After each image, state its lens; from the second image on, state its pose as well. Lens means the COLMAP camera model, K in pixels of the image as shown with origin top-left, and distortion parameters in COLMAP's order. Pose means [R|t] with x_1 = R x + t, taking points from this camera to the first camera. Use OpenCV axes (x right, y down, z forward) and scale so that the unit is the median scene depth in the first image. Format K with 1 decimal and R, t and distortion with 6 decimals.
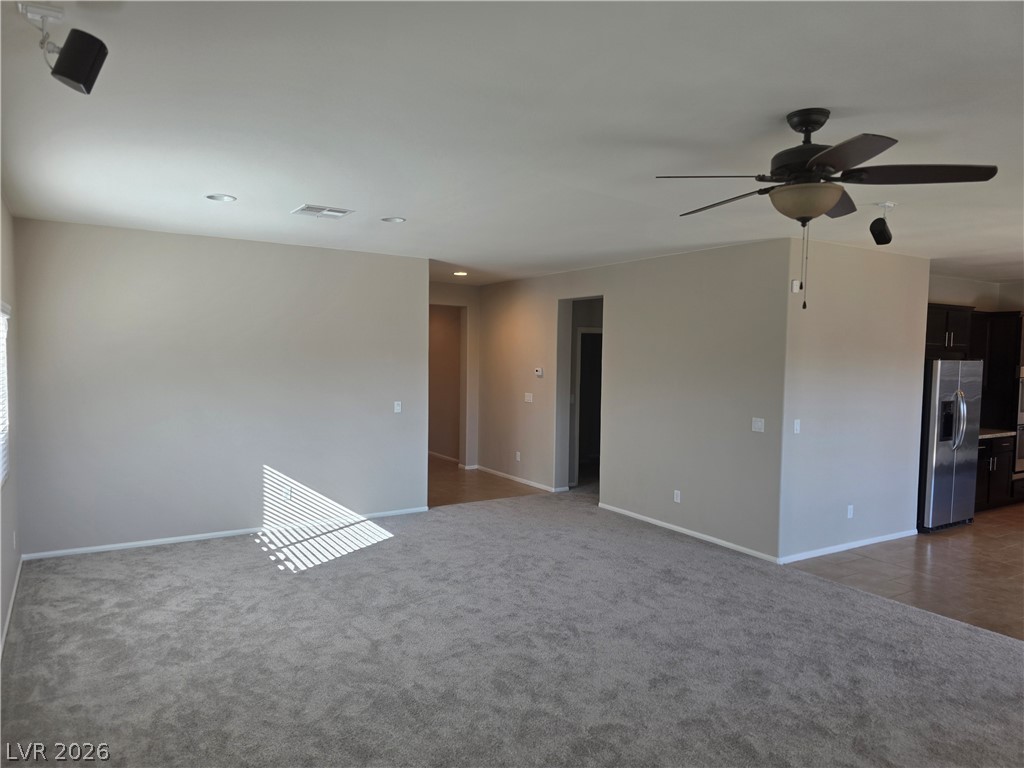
lens RADIAL K [[687.7, 0, 511.7], [0, 687.7, 388.7], [0, 0, 1]] dist [0.063884, -0.059810]
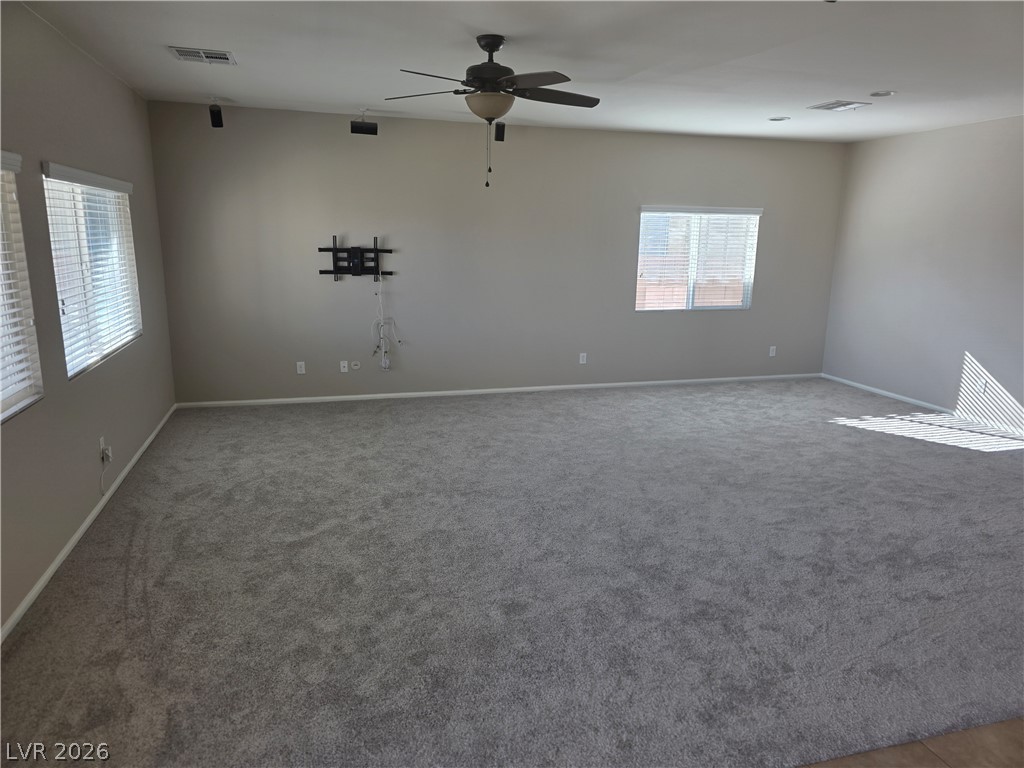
lens RADIAL K [[687.7, 0, 512.2], [0, 687.7, 381.4], [0, 0, 1]] dist [0.063884, -0.059810]
pose [[-0.279616, 0.183272, -0.942458, 0.791431], [-0.070022, 0.975105, 0.210396, -0.015178], [0.957555, 0.124823, -0.259822, 0.638307]]
